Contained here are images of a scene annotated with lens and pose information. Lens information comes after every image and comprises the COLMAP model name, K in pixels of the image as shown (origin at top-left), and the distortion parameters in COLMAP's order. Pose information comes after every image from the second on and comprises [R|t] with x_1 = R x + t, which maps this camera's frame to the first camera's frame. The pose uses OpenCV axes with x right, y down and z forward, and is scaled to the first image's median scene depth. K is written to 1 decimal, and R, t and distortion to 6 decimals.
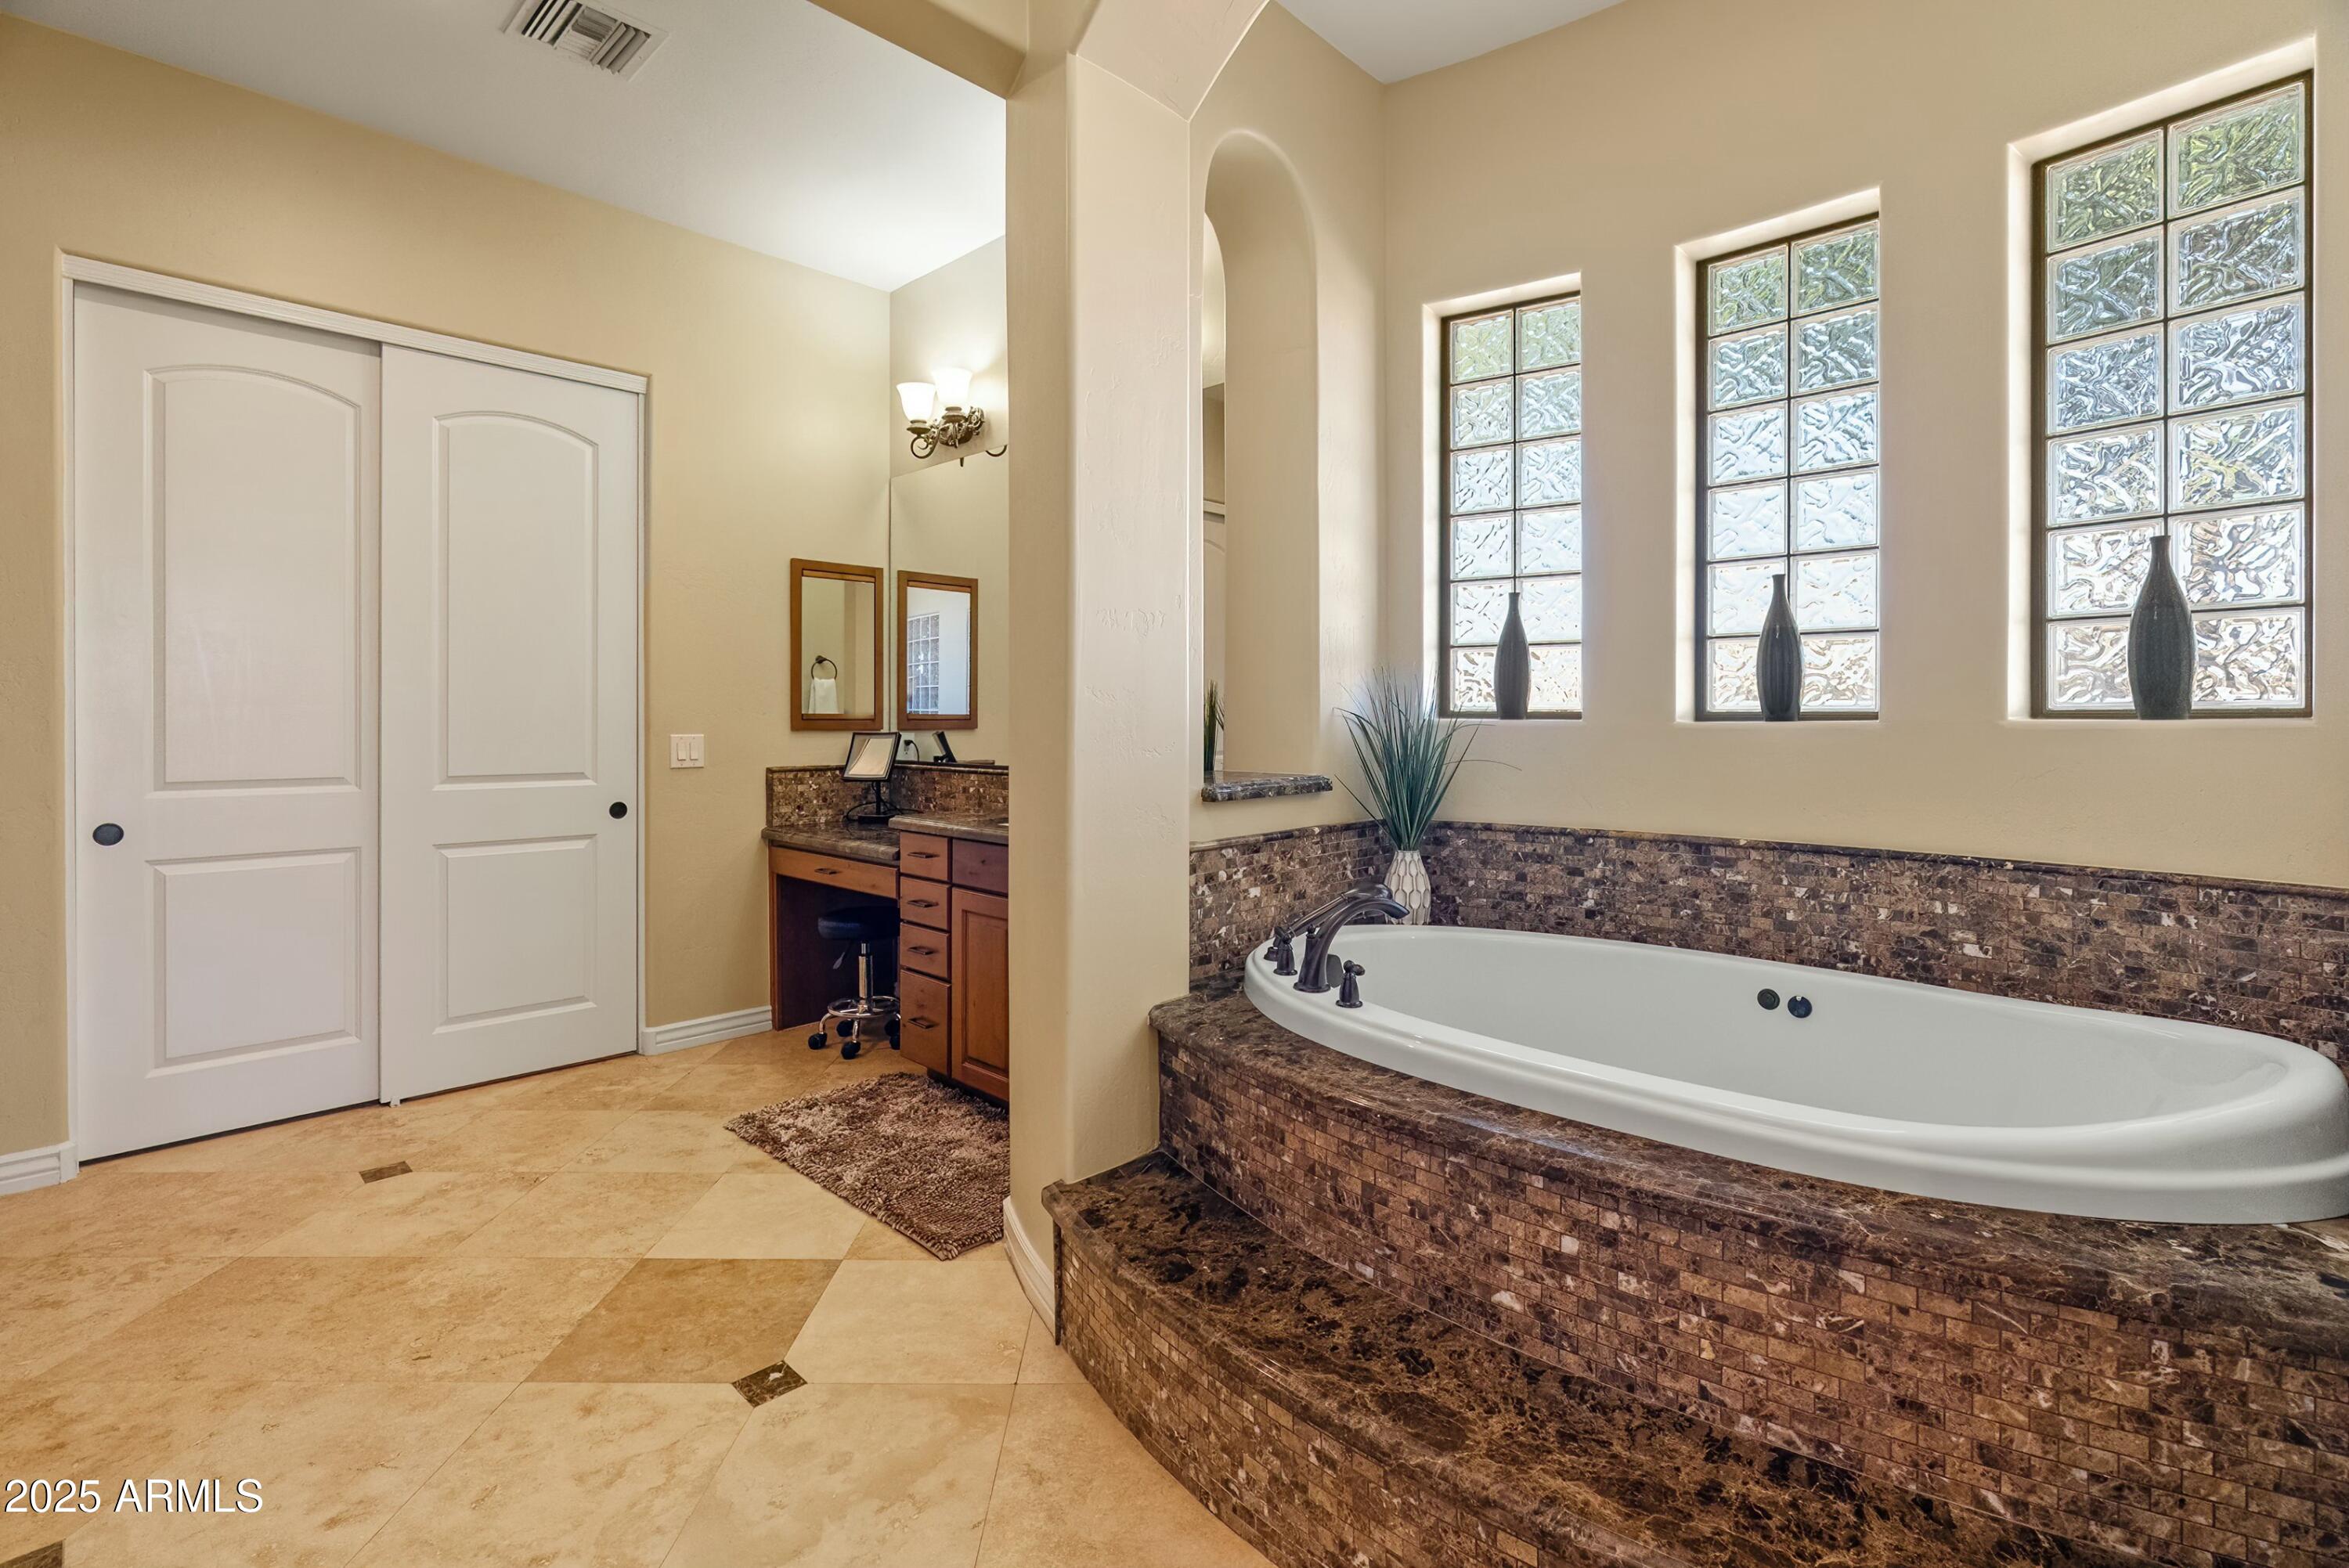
lens RADIAL K [[1088.7, 0, 1170.2], [0, 1088.7, 717.5], [0, 0, 1]] dist [-0.011185, 0.004104]
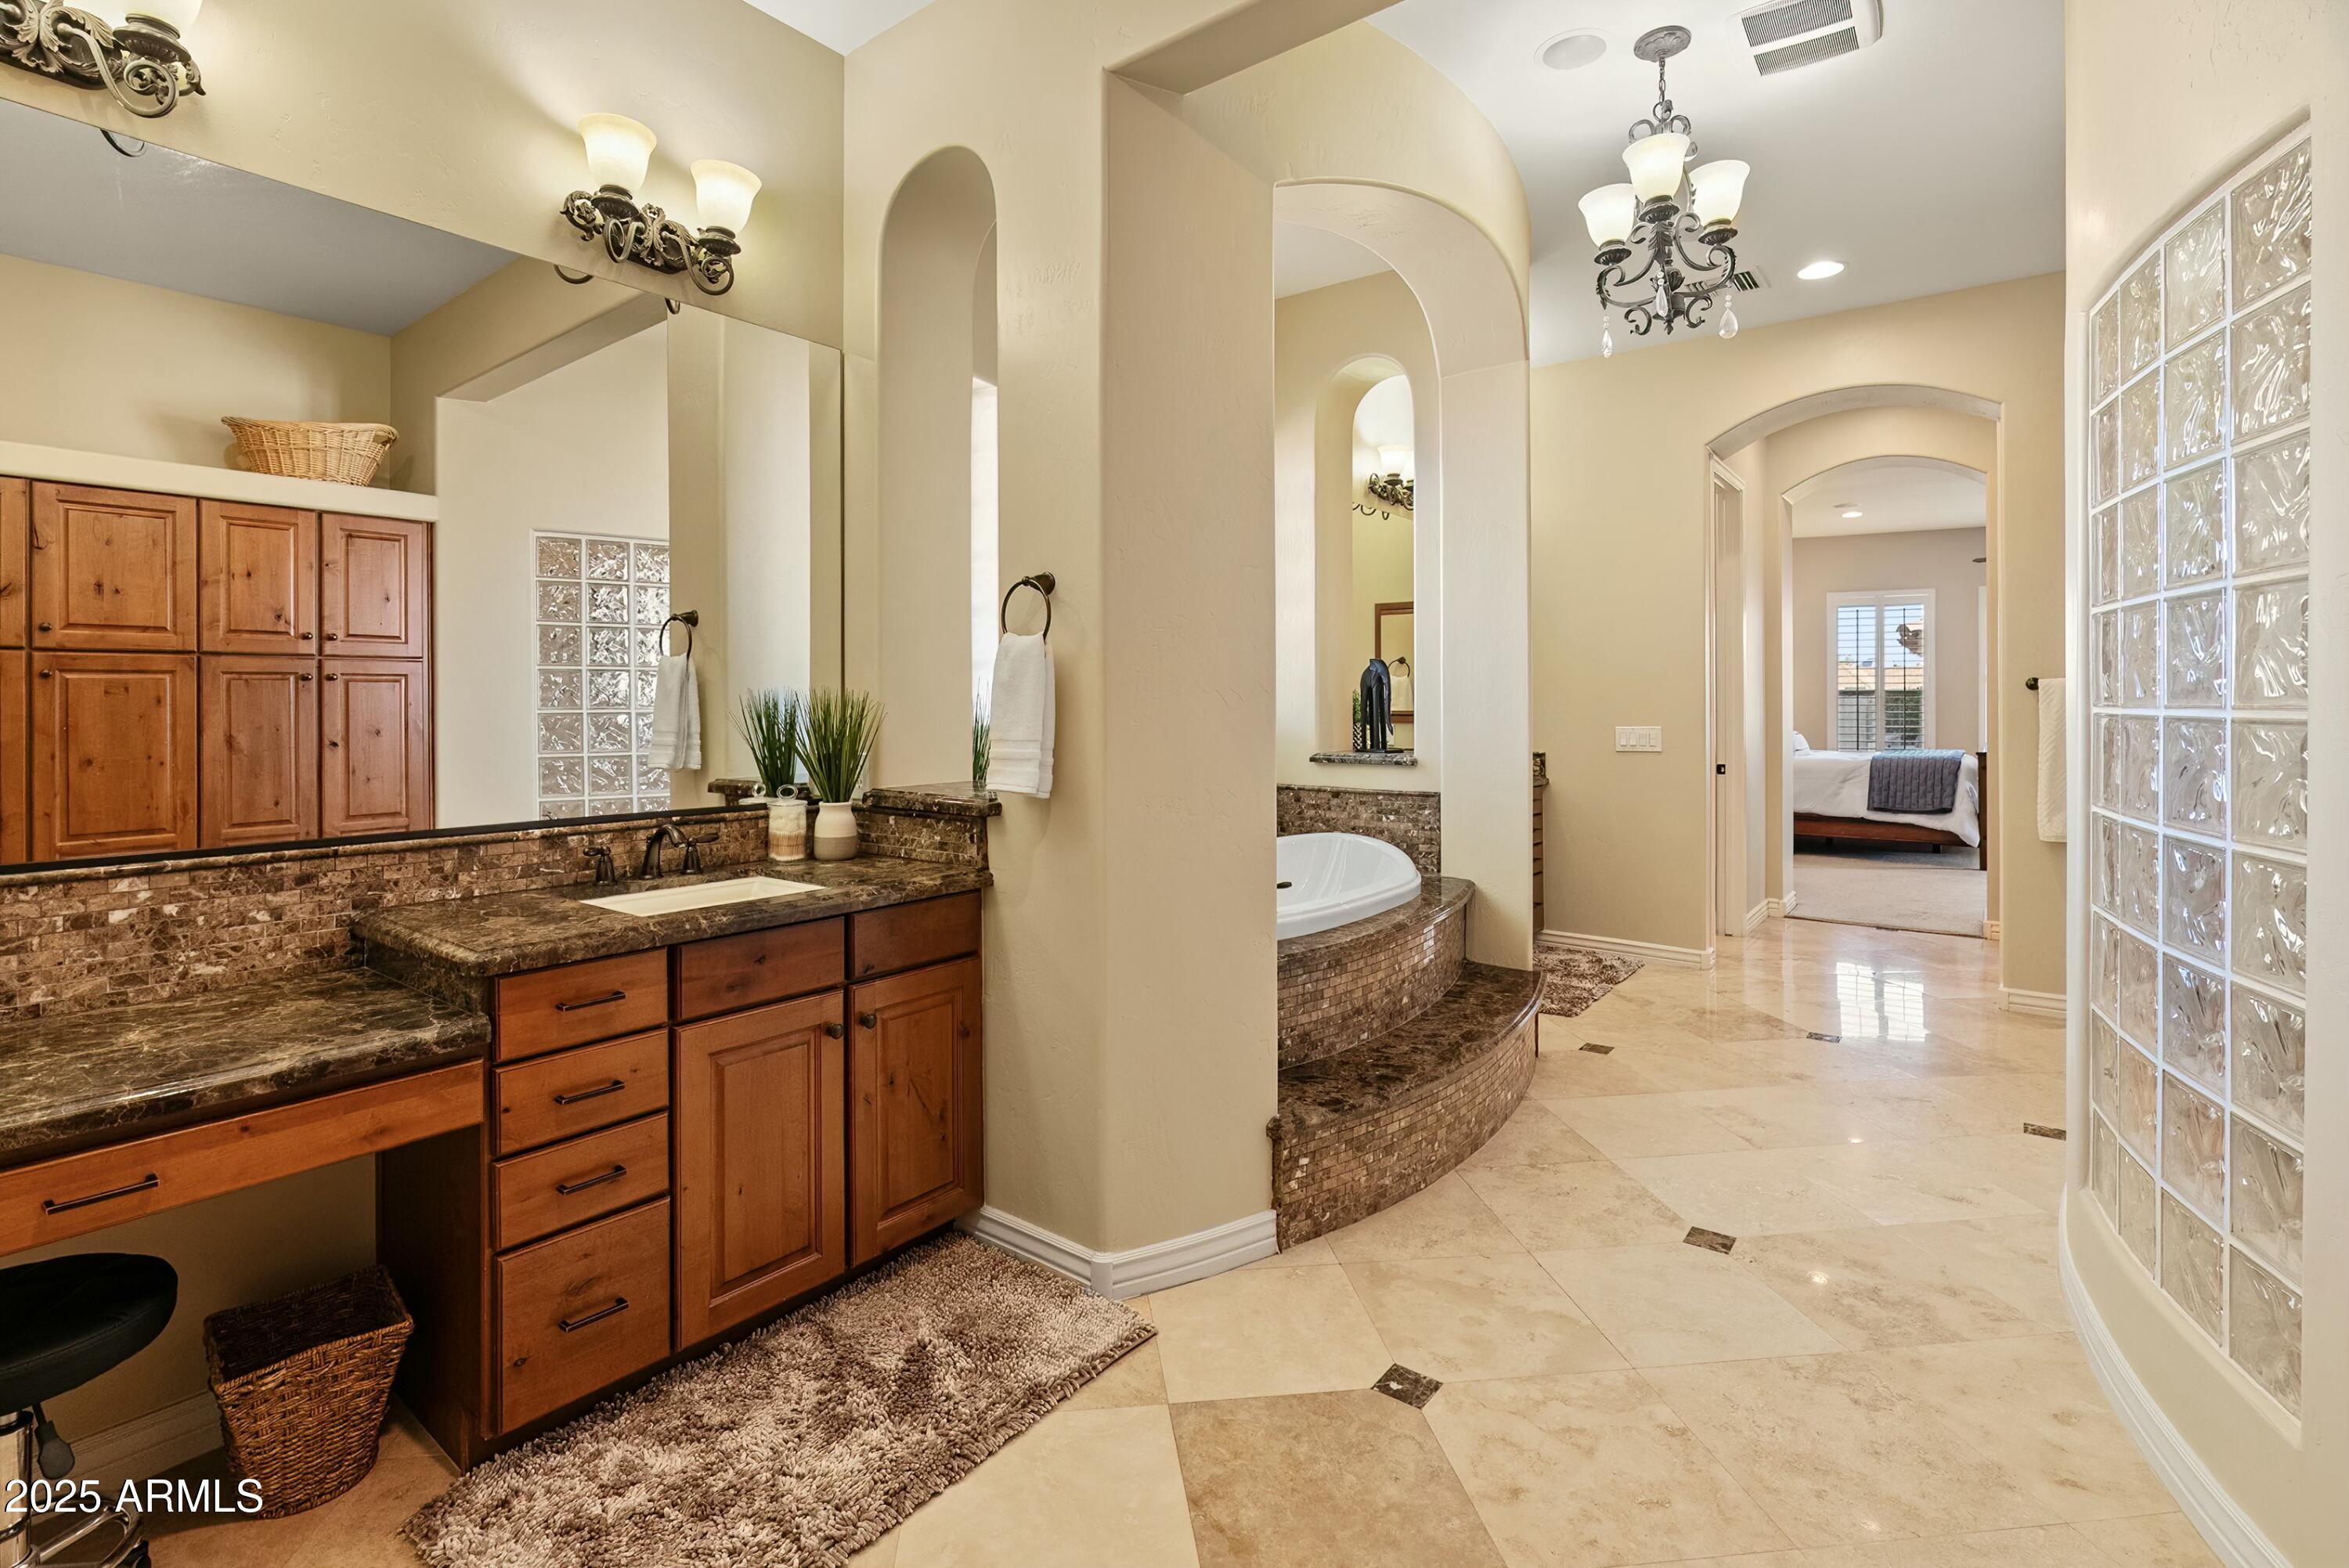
lens RADIAL K [[1088.7, 0, 1156.0], [0, 1088.7, 693.1], [0, 0, 1]] dist [-0.011185, 0.004104]
pose [[-0.112186, 0.009139, 0.993645, -0.891806], [0.002784, 0.999957, -0.008882, -0.022913], [-0.993683, 0.001770, -0.112207, 0.878142]]
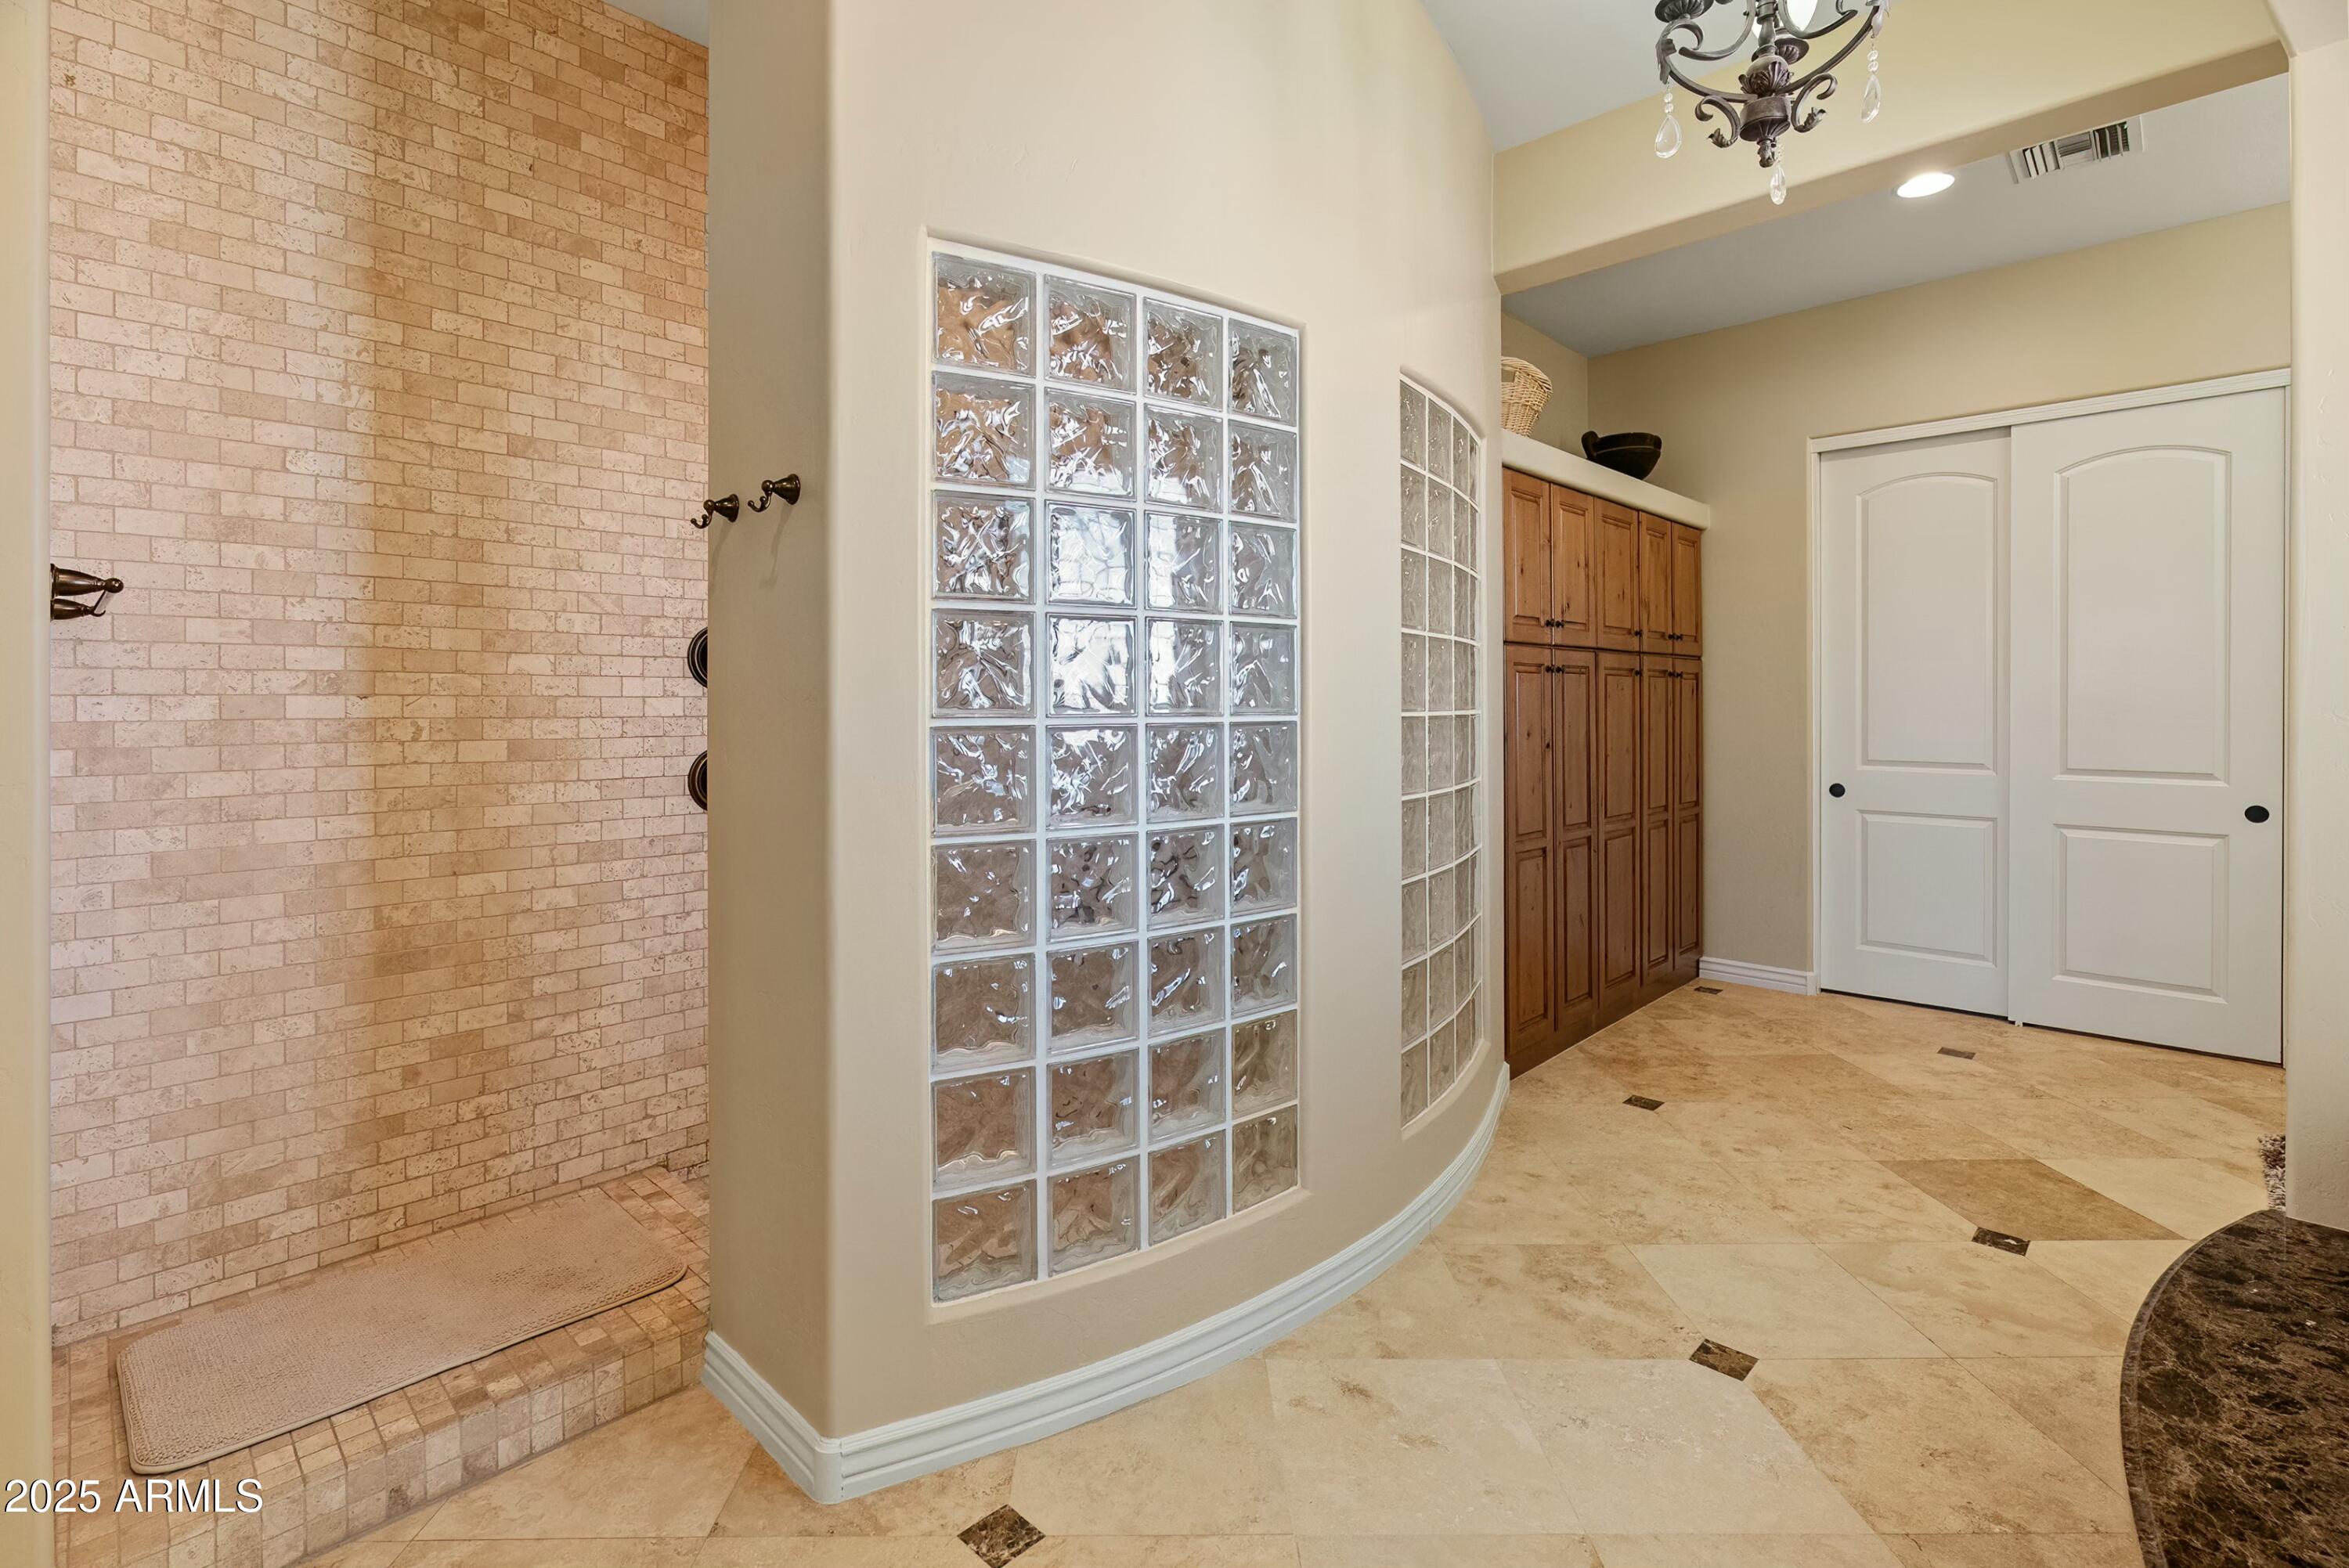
lens RADIAL K [[1088.7, 0, 1153.5], [0, 1088.7, 707.6], [0, 0, 1]] dist [-0.011185, 0.004104]
pose [[0.003165, 0.006571, -0.999973, 0.604770], [0.003406, 0.999973, 0.006581, -0.028181], [0.999989, -0.003426, 0.003143, -0.017686]]
